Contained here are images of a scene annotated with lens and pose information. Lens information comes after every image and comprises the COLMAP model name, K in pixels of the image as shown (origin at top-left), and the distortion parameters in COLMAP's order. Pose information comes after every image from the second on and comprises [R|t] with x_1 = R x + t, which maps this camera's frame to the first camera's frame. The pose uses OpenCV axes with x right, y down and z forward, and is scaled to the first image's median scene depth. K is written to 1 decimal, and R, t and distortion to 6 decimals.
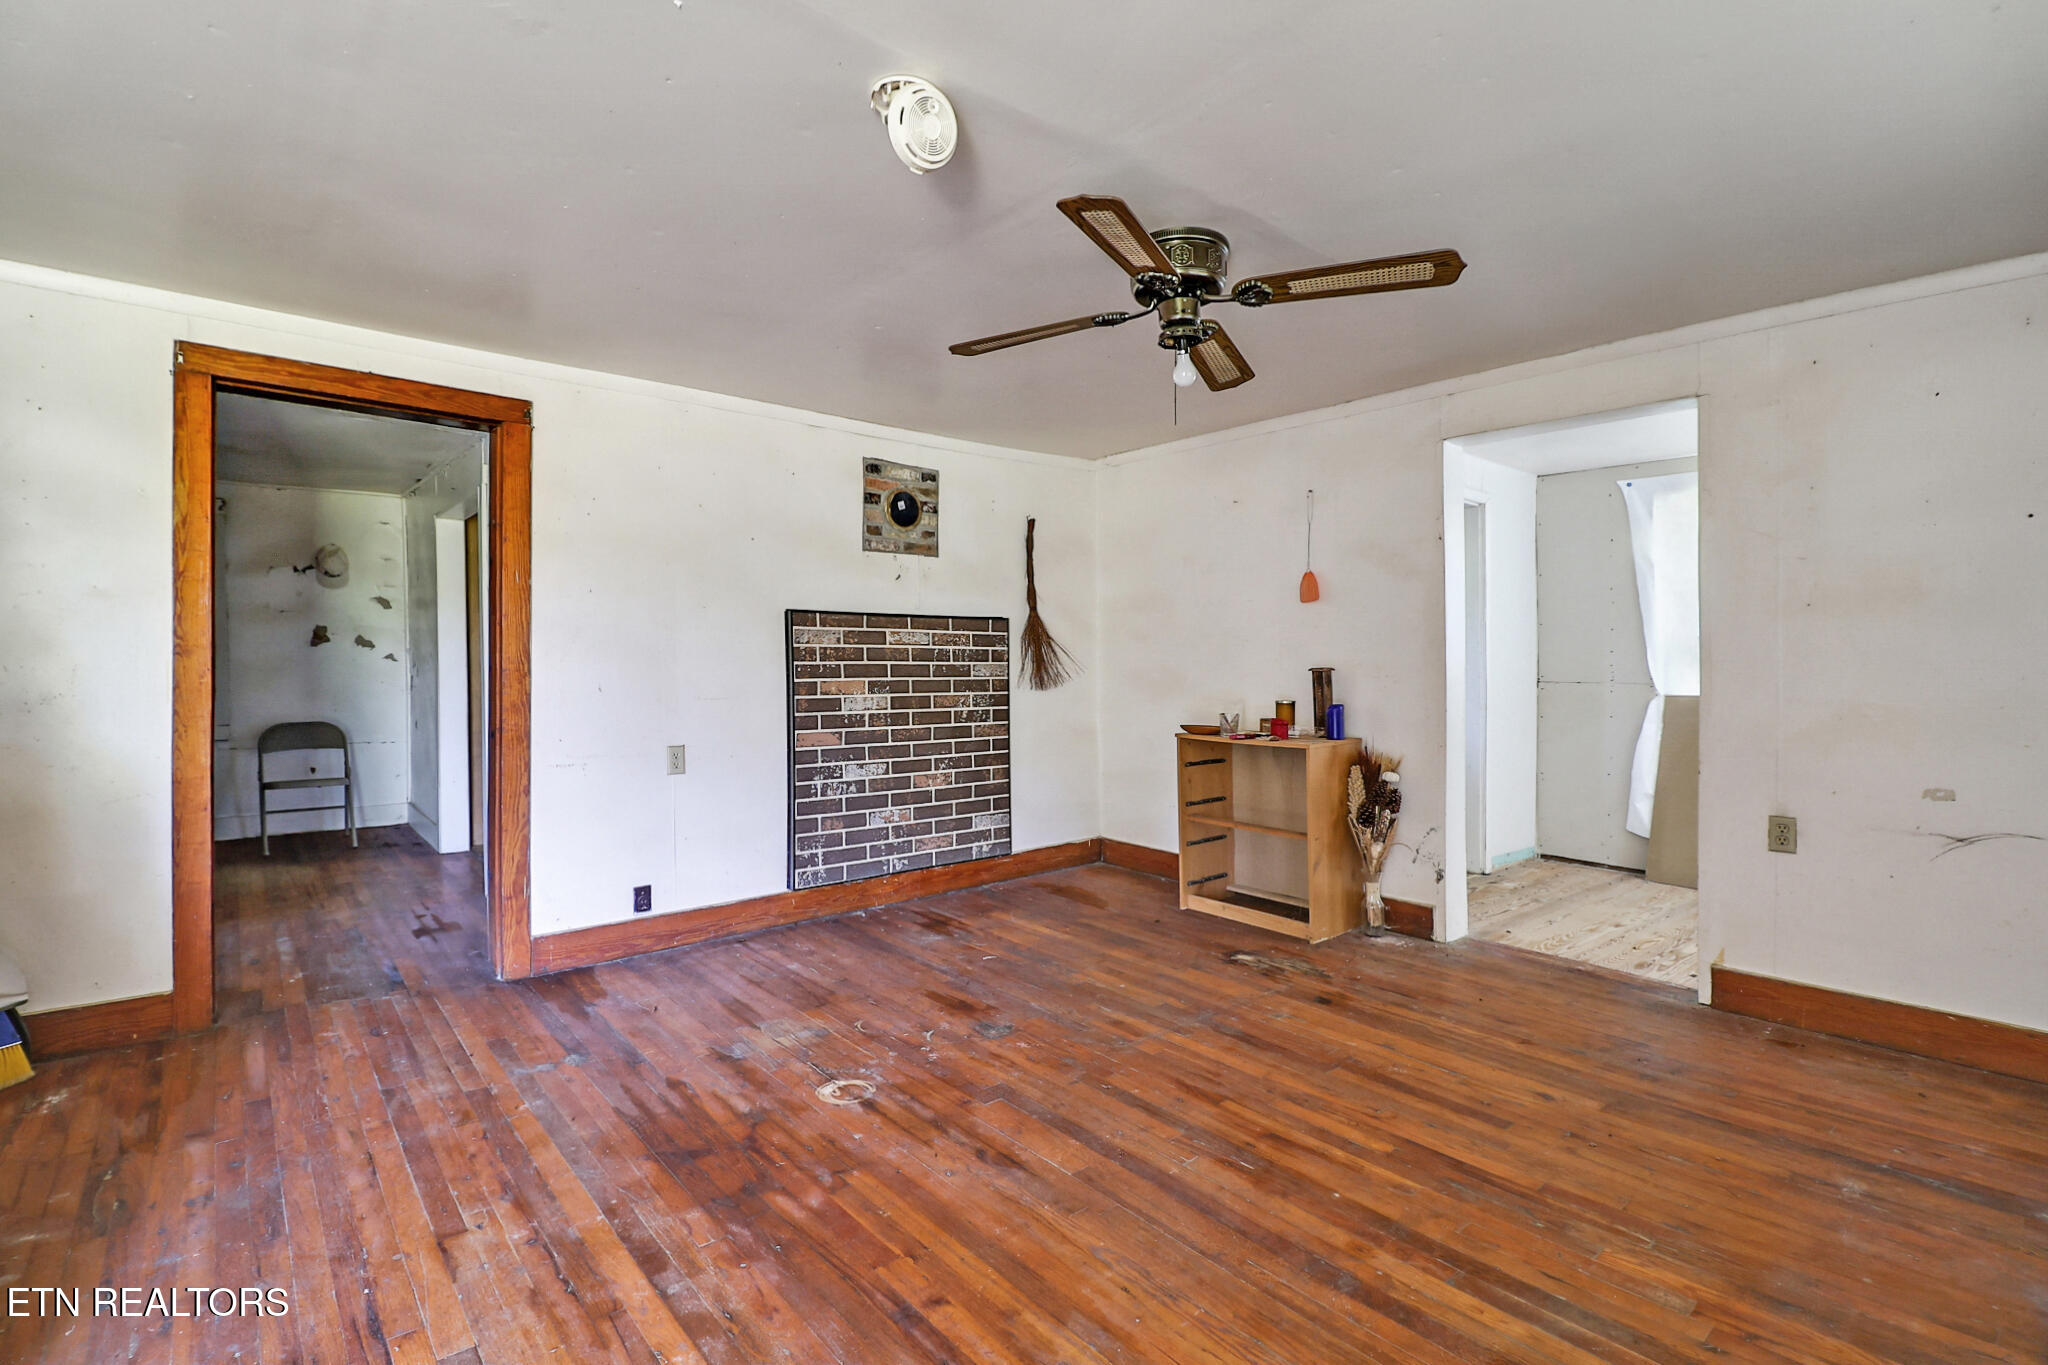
lens RADIAL K [[930.1, 0, 1016.9], [0, 930.1, 667.2], [0, 0, 1]] dist [0.000653, -0.014225]
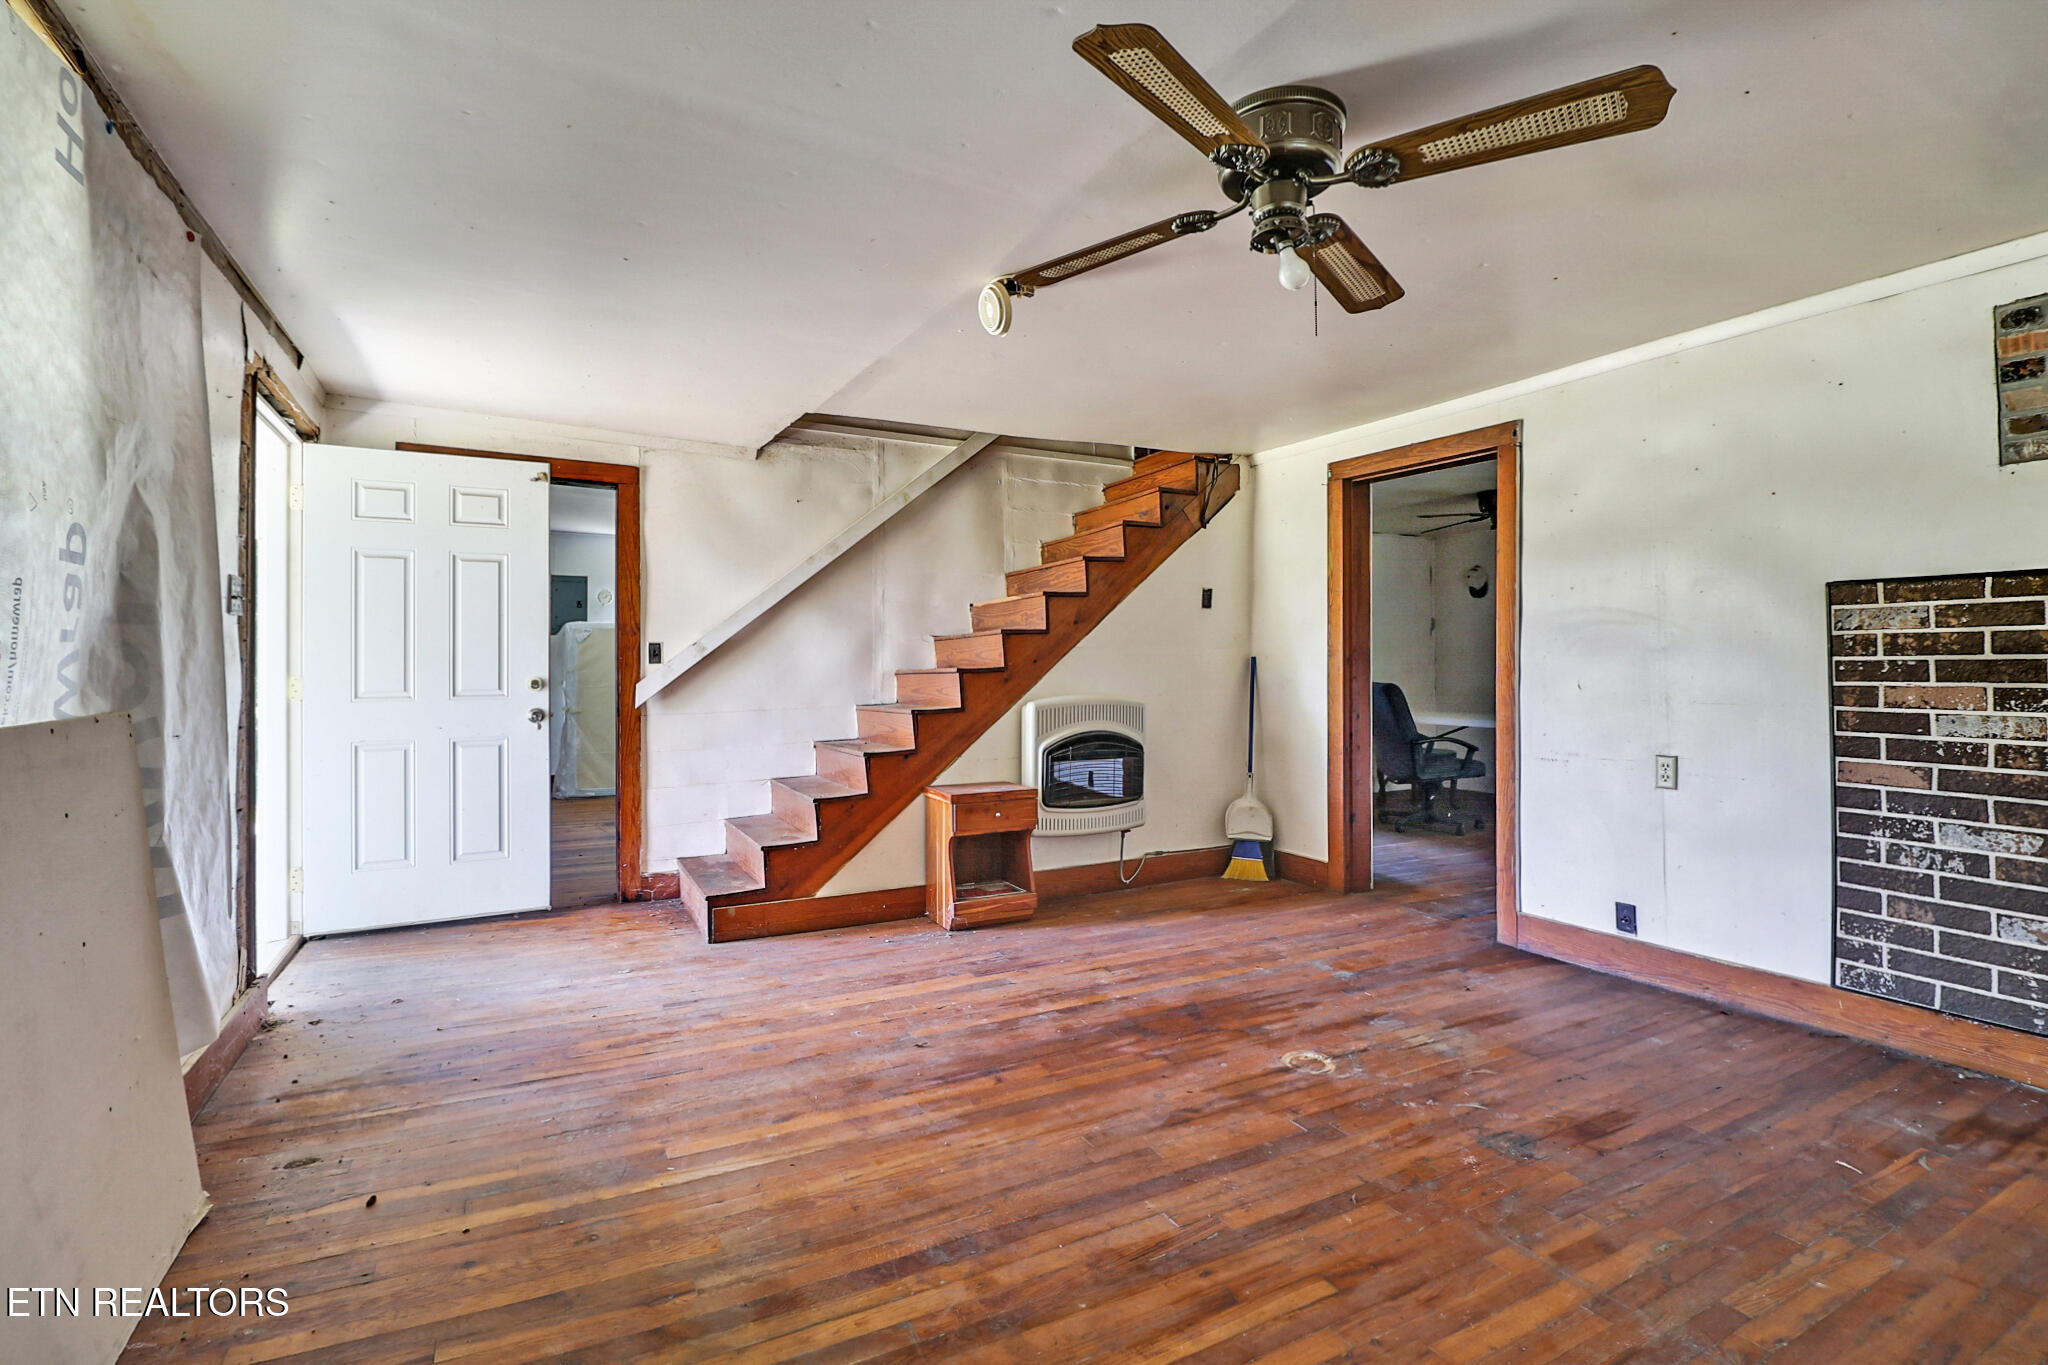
lens RADIAL K [[963.0, 0, 1024.0], [0, 963.0, 682.5], [0, 0, 1]] dist [0.002440, -0.015203]
pose [[-0.213729, 0.015392, -0.976772, 0.861715], [-0.005196, 0.999844, 0.016892, 0.006473], [0.976879, 0.008686, -0.213615, 0.827650]]
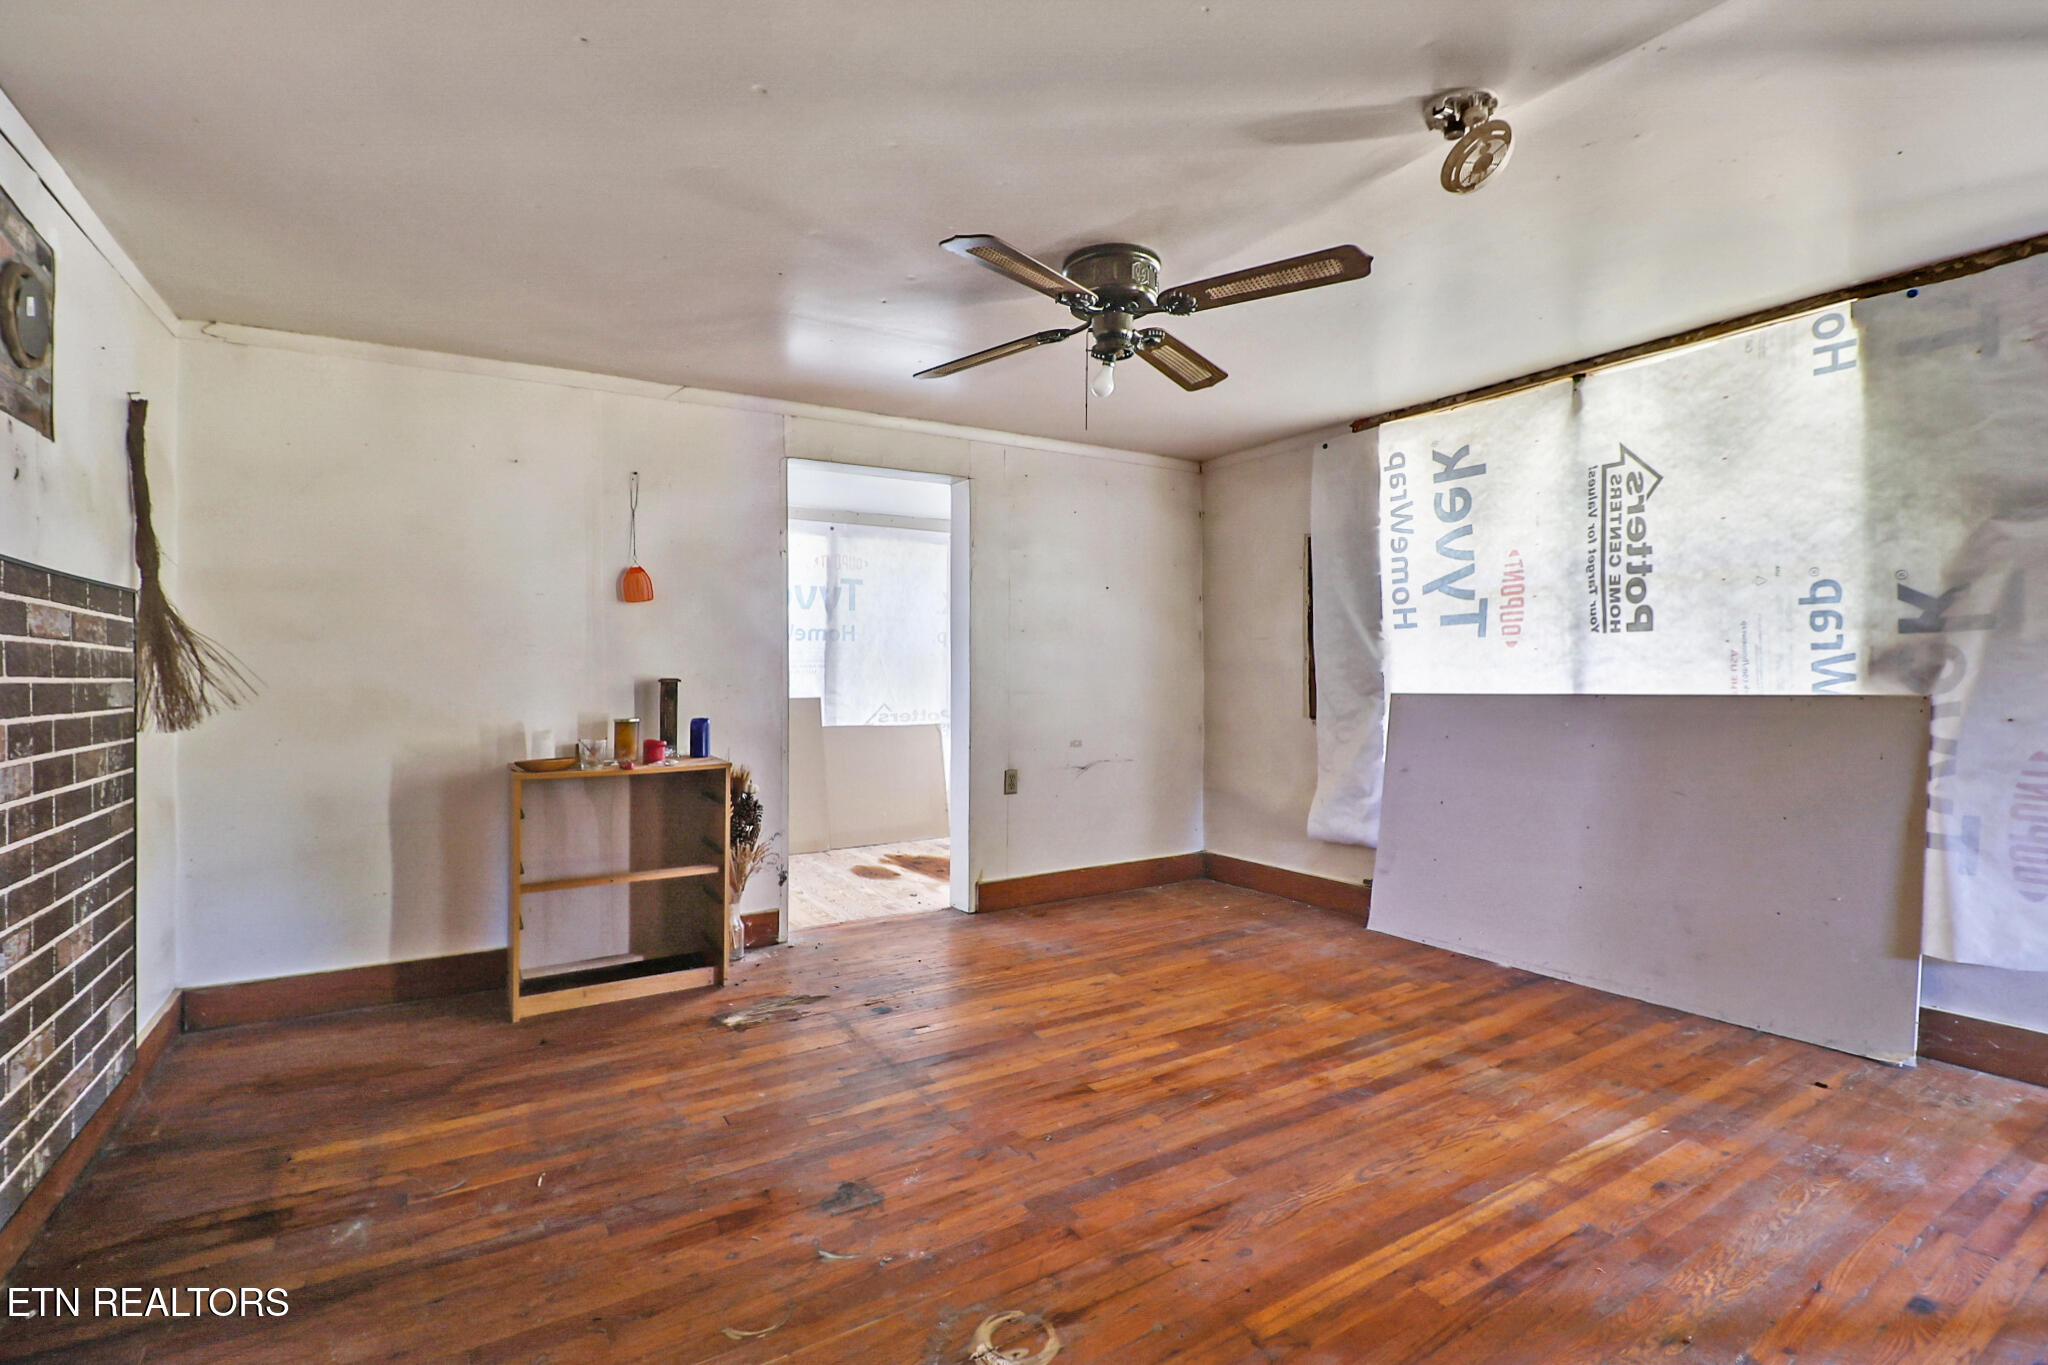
lens RADIAL K [[930.1, 0, 1016.9], [0, 930.1, 667.2], [0, 0, 1]] dist [0.000653, -0.014225]
pose [[0.169854, 0.000152, 0.985469, -0.730660], [0.019075, 0.999812, -0.003442, -0.000871], [-0.985285, 0.019383, 0.169819, 0.800050]]
